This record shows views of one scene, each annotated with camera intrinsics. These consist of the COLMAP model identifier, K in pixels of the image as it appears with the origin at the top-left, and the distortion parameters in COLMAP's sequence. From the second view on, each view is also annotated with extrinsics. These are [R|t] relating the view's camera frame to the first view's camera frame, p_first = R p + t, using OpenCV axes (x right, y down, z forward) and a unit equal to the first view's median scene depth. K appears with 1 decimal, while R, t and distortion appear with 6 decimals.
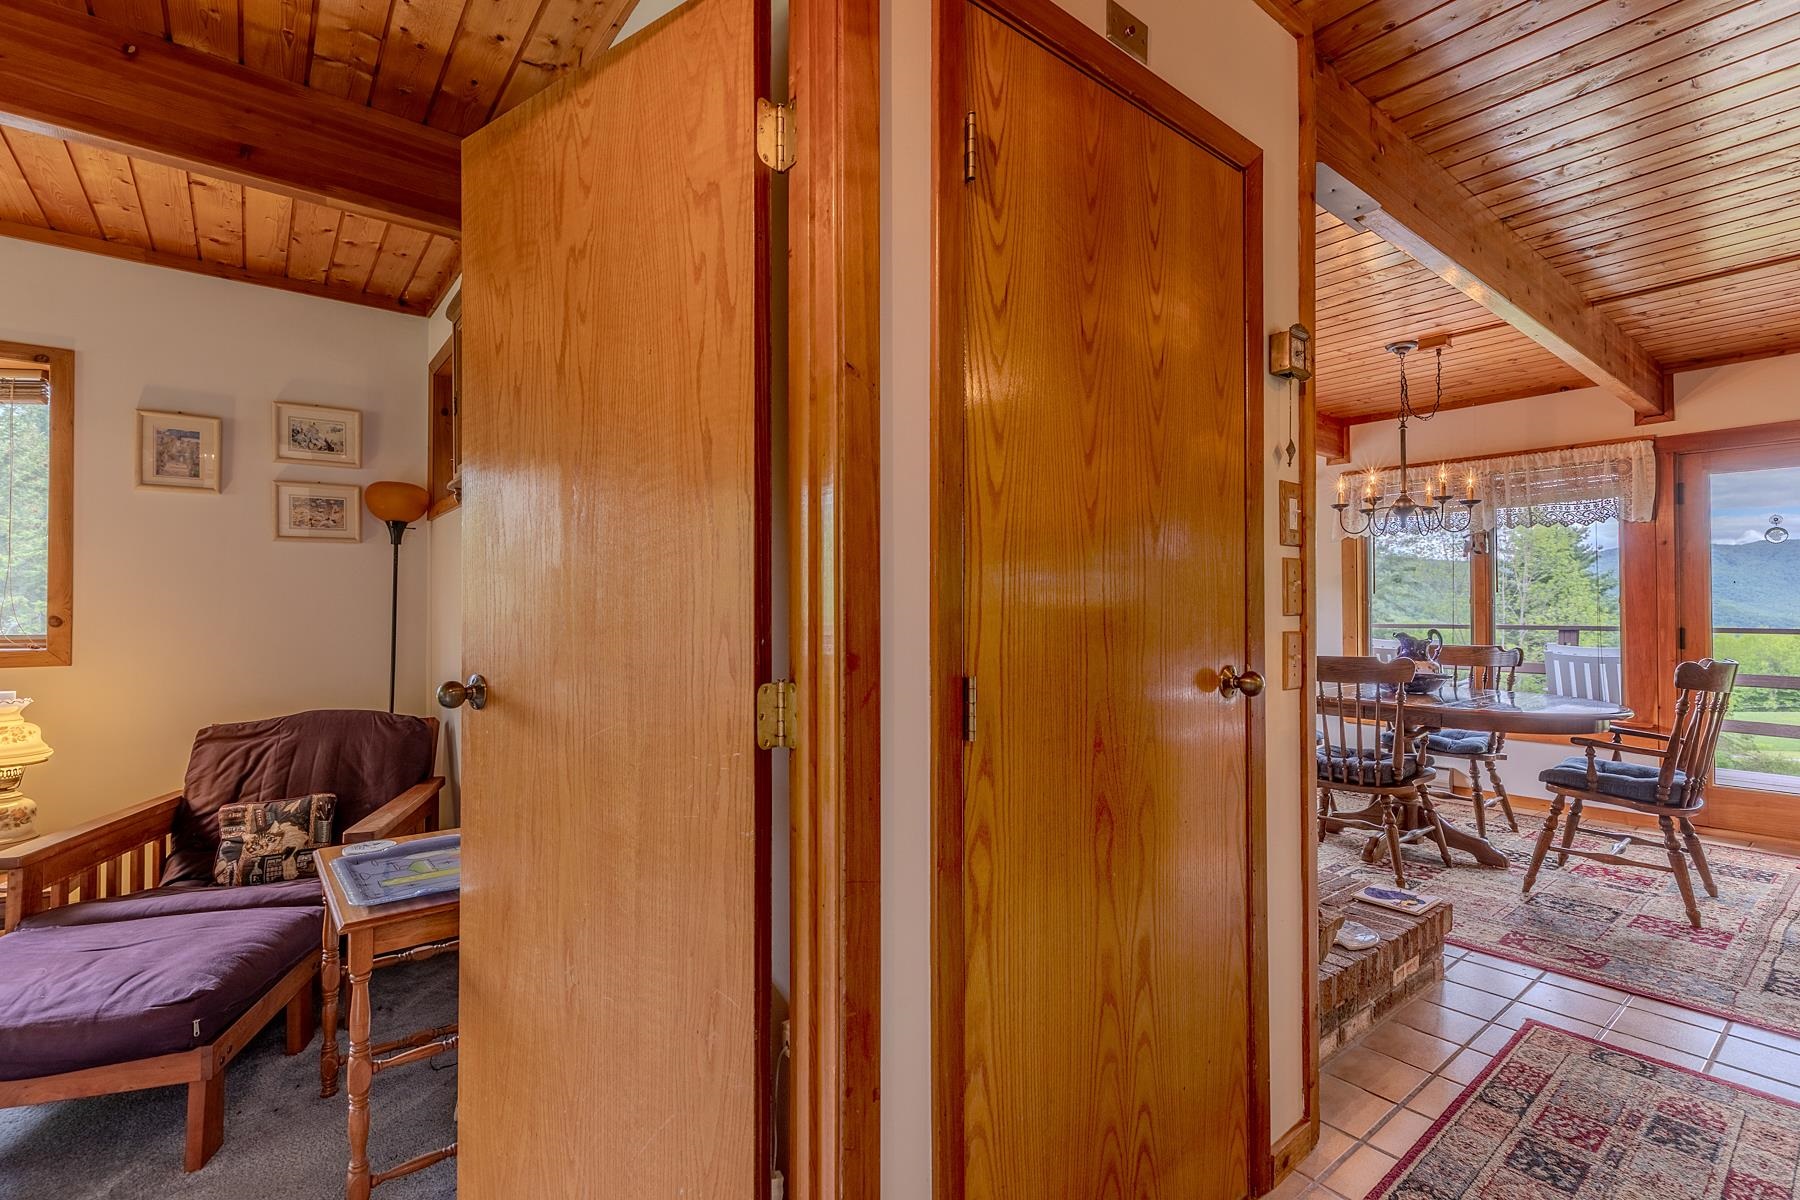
lens RADIAL K [[818.4, 0, 945.4], [0, 818.4, 600.9], [0, 0, 1]] dist [0.009536, -0.000415]
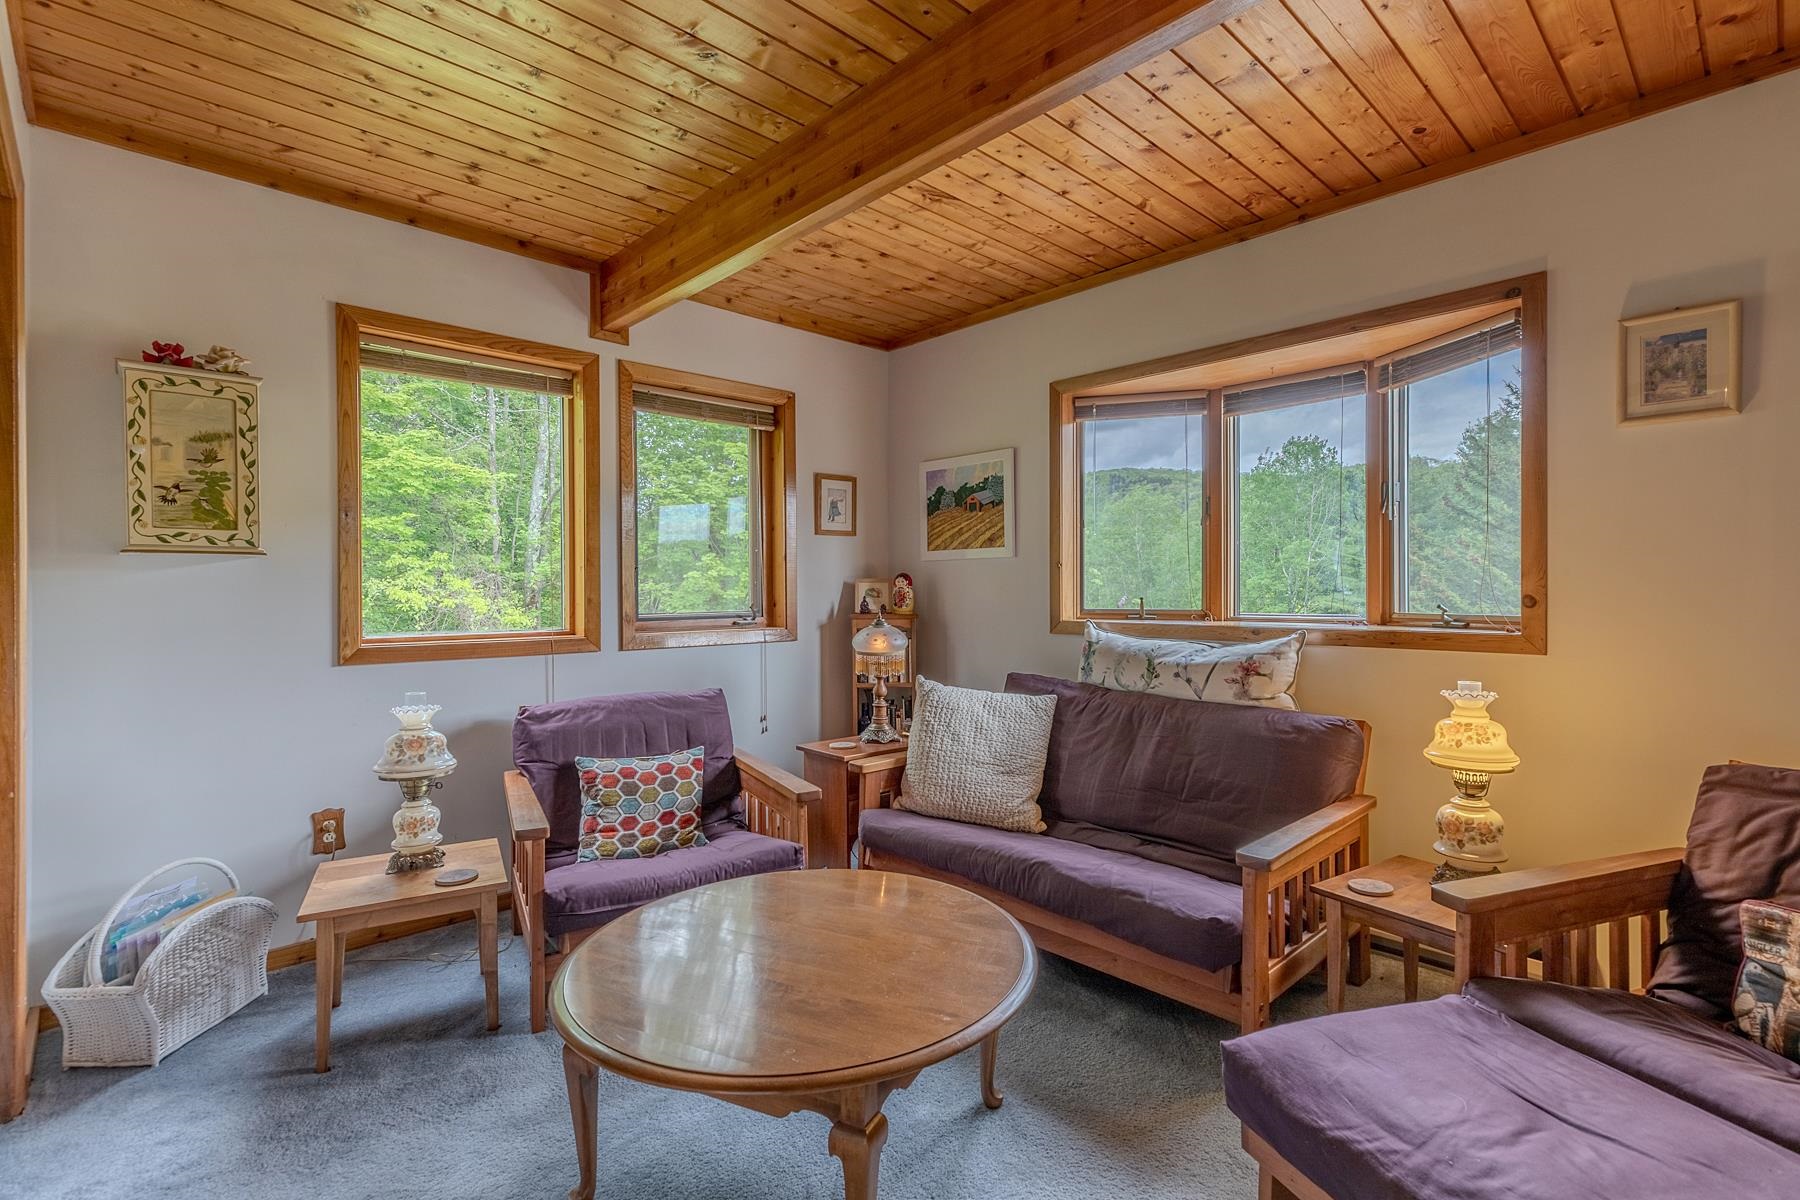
lens RADIAL K [[818.4, 0, 889.9], [0, 818.4, 590.0], [0, 0, 1]] dist [0.009536, -0.000415]
pose [[0.039768, 0.000466, -0.999209, -0.270053], [0.012104, 0.999926, 0.000948, 0.004749], [0.999136, -0.012132, 0.039760, 0.322047]]
